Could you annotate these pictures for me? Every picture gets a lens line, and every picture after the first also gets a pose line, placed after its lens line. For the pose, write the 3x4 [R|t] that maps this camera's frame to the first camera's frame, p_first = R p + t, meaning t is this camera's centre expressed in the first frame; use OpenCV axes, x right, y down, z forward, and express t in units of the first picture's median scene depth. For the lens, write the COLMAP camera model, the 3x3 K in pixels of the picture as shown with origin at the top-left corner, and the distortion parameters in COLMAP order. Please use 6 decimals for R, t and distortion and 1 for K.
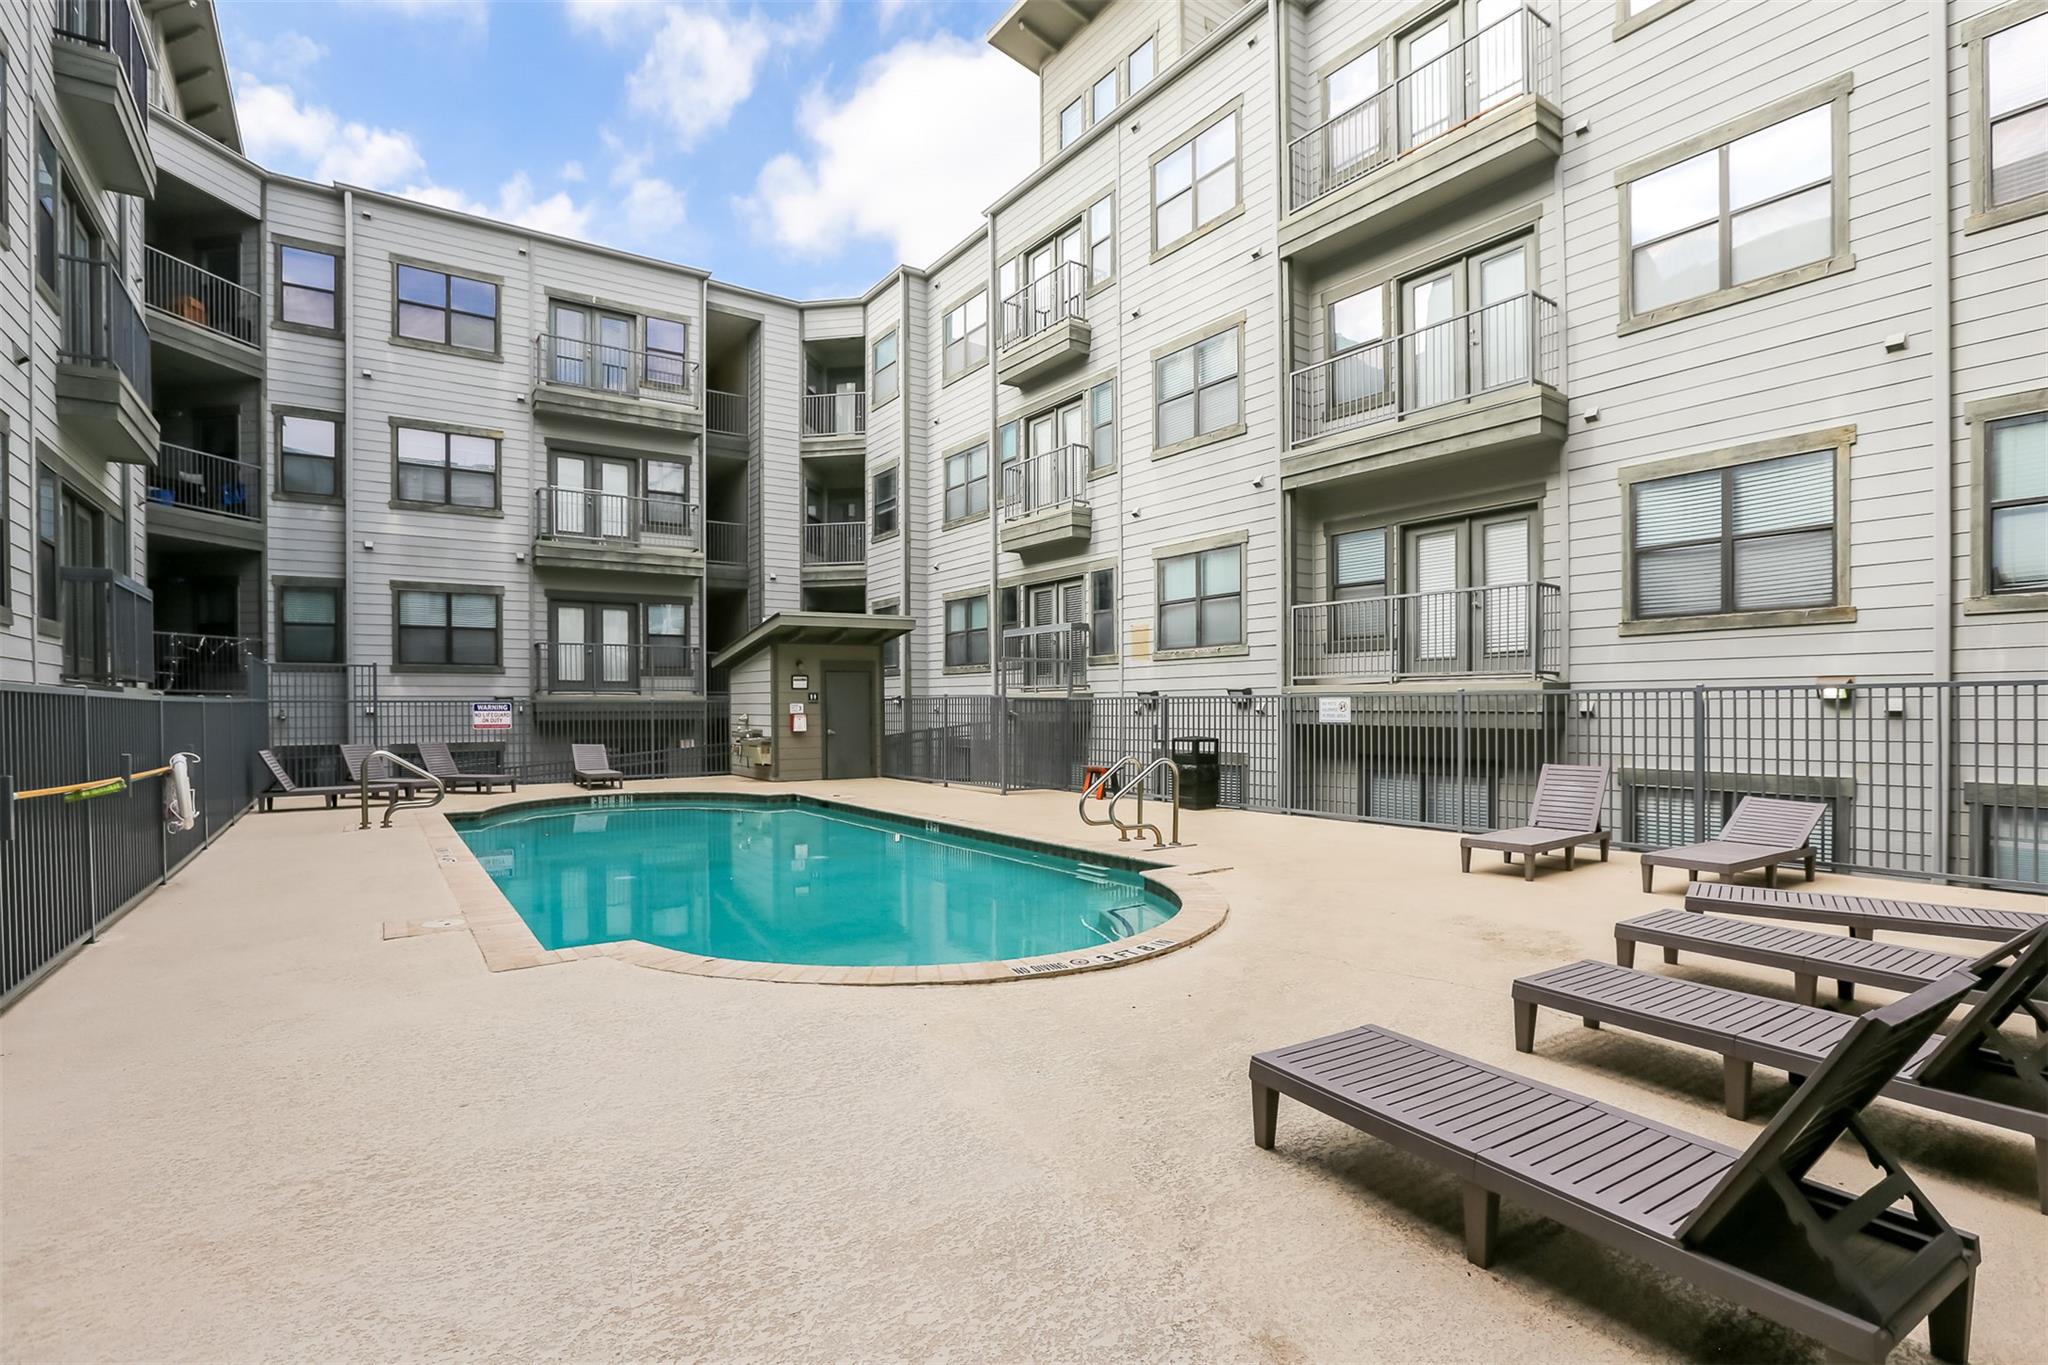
lens RADIAL K [[937.8, 0, 1024.0], [0, 937.8, 682.5], [0, 0, 1]] dist [-0.078951, 0.023471]
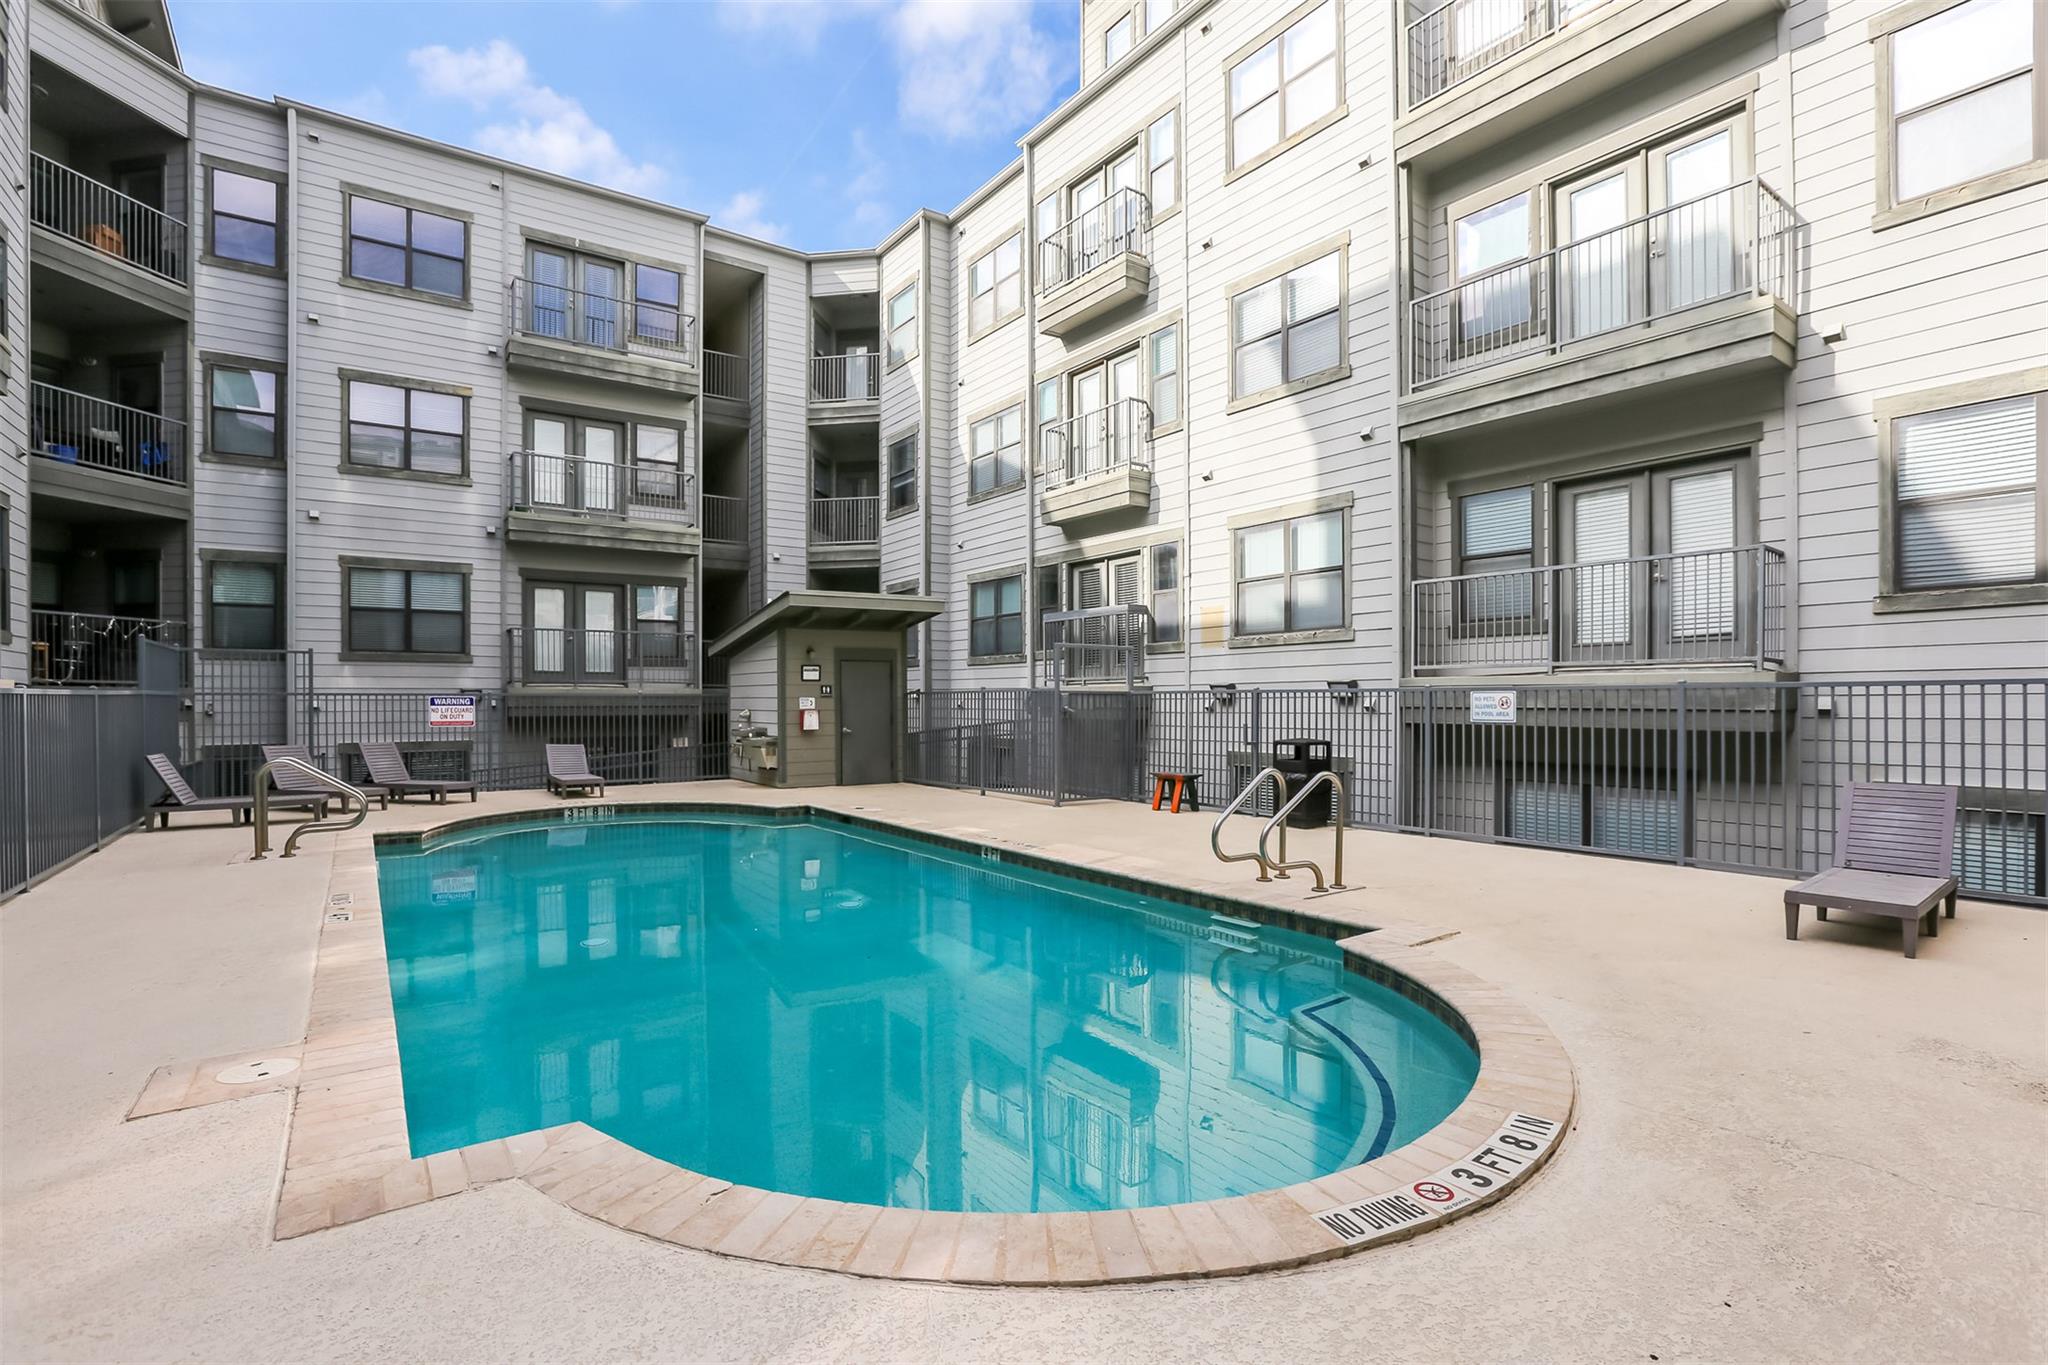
lens RADIAL K [[937.8, 0, 1024.0], [0, 937.8, 682.5], [0, 0, 1]] dist [-0.078951, 0.023471]
pose [[0.999983, 0.002507, 0.005175, -0.048438], [-0.002530, 0.999986, 0.004548, 0.004043], [-0.005163, -0.004561, 0.999976, 0.137578]]
